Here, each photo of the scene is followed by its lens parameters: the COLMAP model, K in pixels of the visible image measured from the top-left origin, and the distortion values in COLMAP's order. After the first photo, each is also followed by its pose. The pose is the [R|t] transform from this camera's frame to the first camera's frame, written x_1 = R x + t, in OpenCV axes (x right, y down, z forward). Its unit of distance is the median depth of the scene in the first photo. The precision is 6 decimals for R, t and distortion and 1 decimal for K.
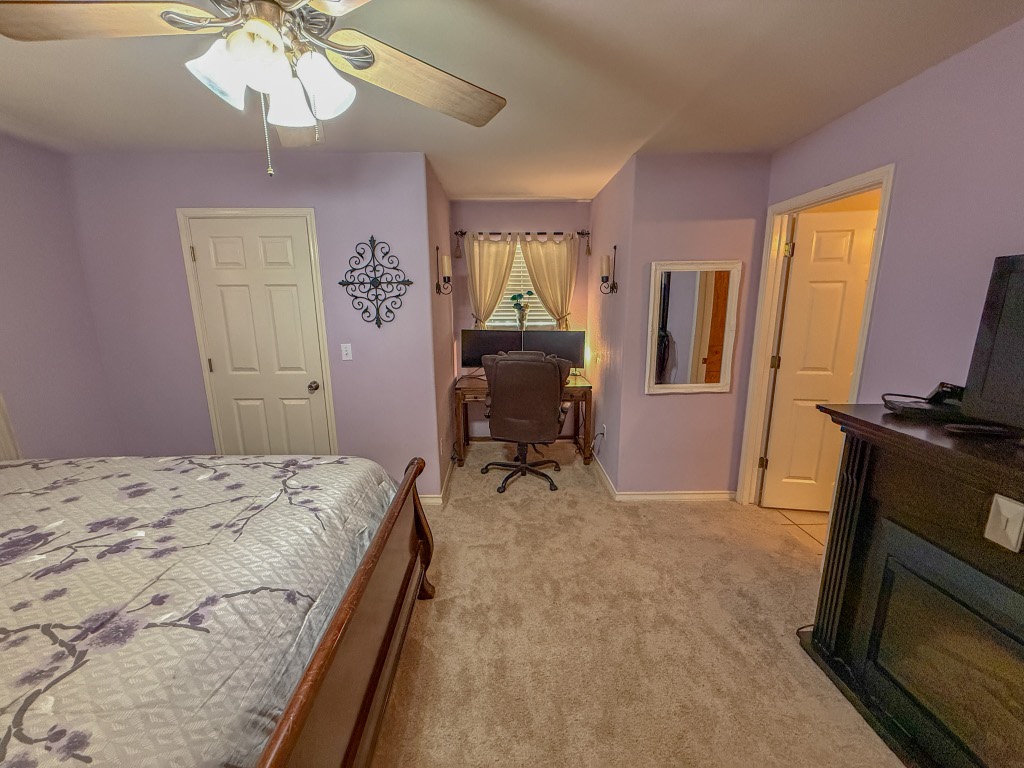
lens RADIAL K [[413.3, 0, 510.1], [0, 413.3, 382.5], [0, 0, 1]] dist [0.002063, -0.000401]
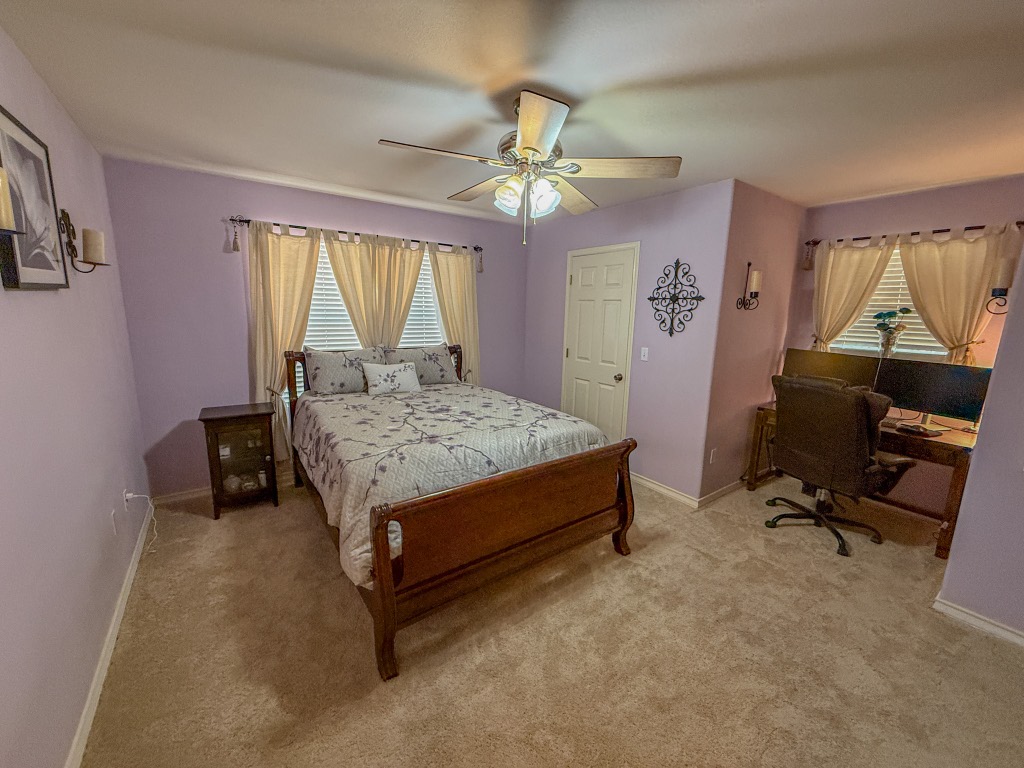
lens RADIAL K [[413.3, 0, 502.6], [0, 413.3, 381.7], [0, 0, 1]] dist [0.002063, -0.000401]
pose [[0.551514, 0.165238, -0.817636, 0.402514], [-0.190234, 0.979269, 0.069586, 0.001409], [0.812184, 0.117165, 0.571515, -0.038315]]
